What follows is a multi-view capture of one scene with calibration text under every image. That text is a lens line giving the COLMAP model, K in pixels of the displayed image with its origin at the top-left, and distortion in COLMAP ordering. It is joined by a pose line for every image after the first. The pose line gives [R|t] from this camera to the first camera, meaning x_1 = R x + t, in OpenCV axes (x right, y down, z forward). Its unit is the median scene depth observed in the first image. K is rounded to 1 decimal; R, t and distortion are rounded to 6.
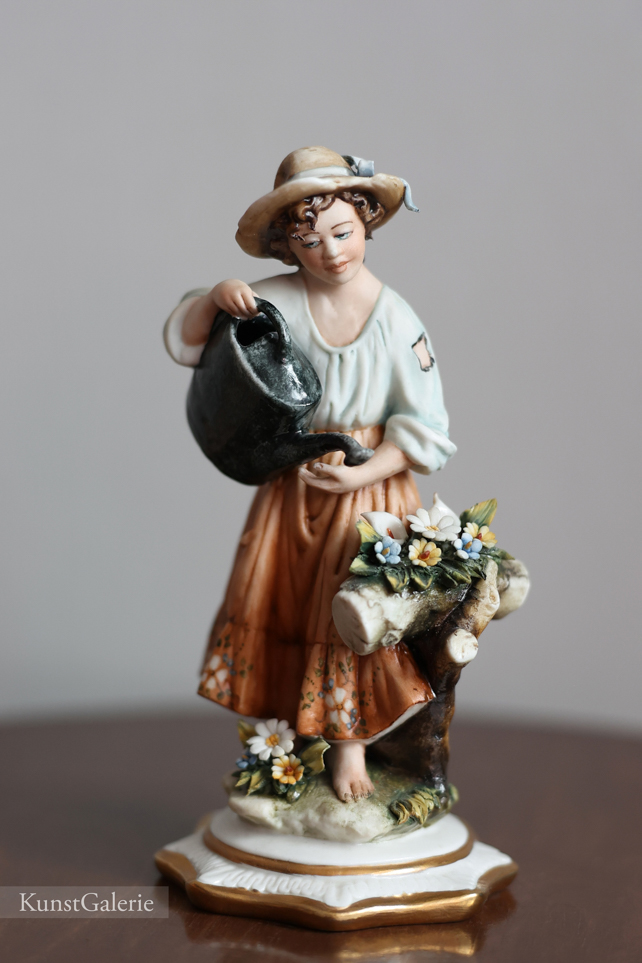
lens RADIAL K [[2339.8, 0, 321.0], [0, 2339.8, 481.5], [0, 0, 1]] dist [-0.009585, -0.222907]
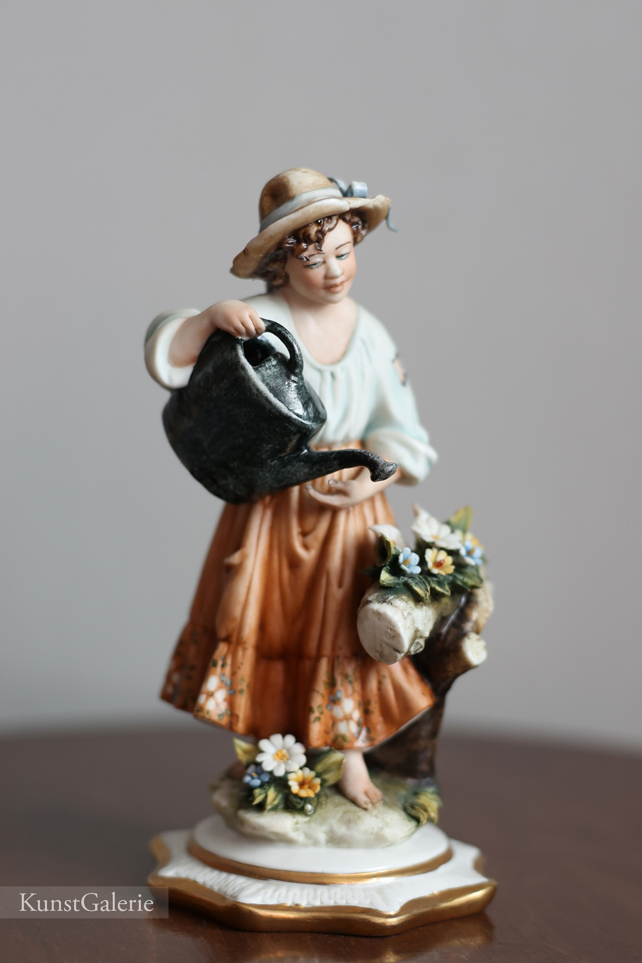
lens RADIAL K [[2339.8, 0, 321.0], [0, 2339.8, 481.5], [0, 0, 1]] dist [-0.009585, -0.222907]
pose [[0.932710, -0.044181, 0.357910, -0.366091], [0.043536, 0.999003, 0.009863, -0.017108], [-0.357989, 0.006382, 0.933704, 0.050732]]
